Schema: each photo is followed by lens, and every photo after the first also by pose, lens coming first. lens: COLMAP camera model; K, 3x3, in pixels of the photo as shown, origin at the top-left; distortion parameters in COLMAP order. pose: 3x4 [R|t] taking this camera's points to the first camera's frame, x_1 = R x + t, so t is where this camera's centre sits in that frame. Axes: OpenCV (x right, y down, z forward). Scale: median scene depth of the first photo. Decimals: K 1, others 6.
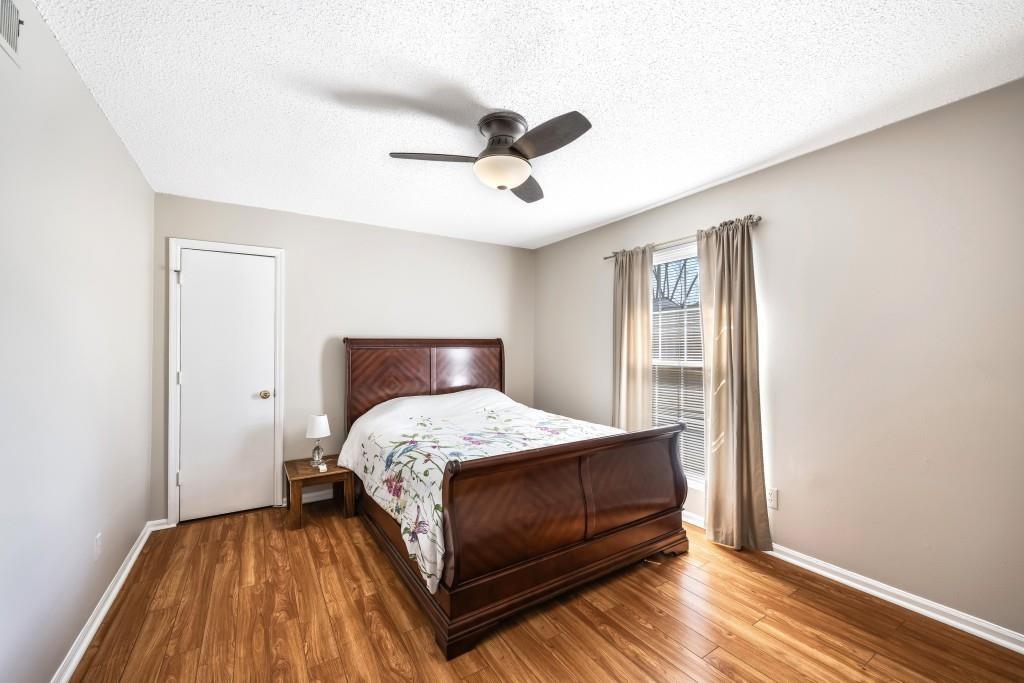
lens RADIAL K [[420.2, 0, 511.4], [0, 420.2, 347.3], [0, 0, 1]] dist [0.008609, 0.000348]
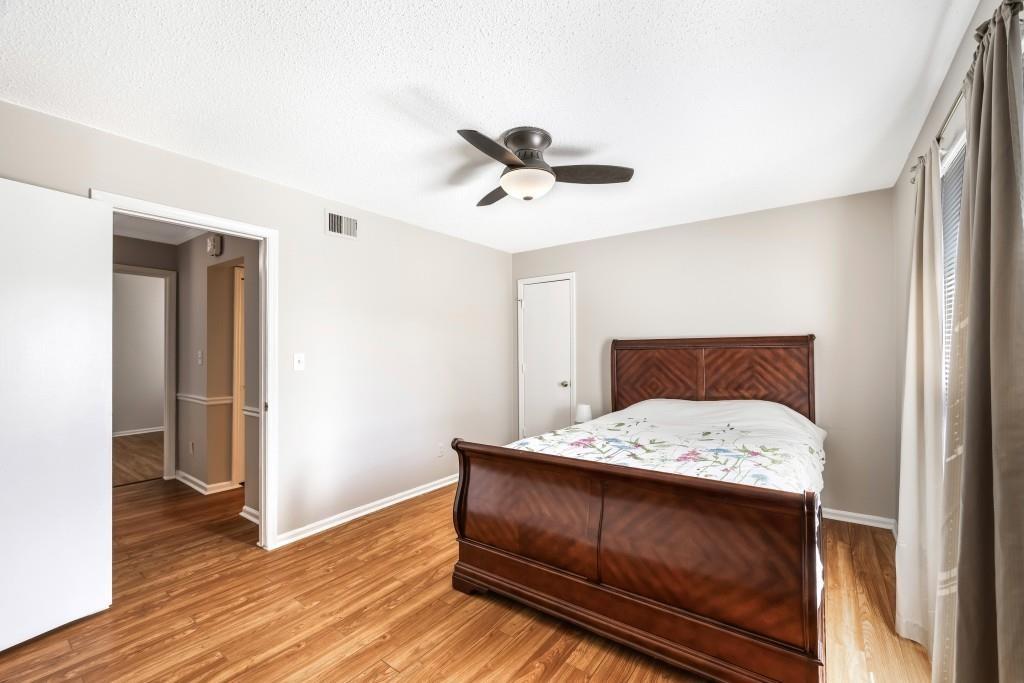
lens RADIAL K [[420.2, 0, 509.8], [0, 420.2, 343.4], [0, 0, 1]] dist [0.008609, 0.000348]
pose [[0.361471, -0.008998, -0.932340, 0.585576], [0.006210, 0.999954, -0.007243, -0.007258], [0.932363, -0.003172, 0.361510, 0.350954]]
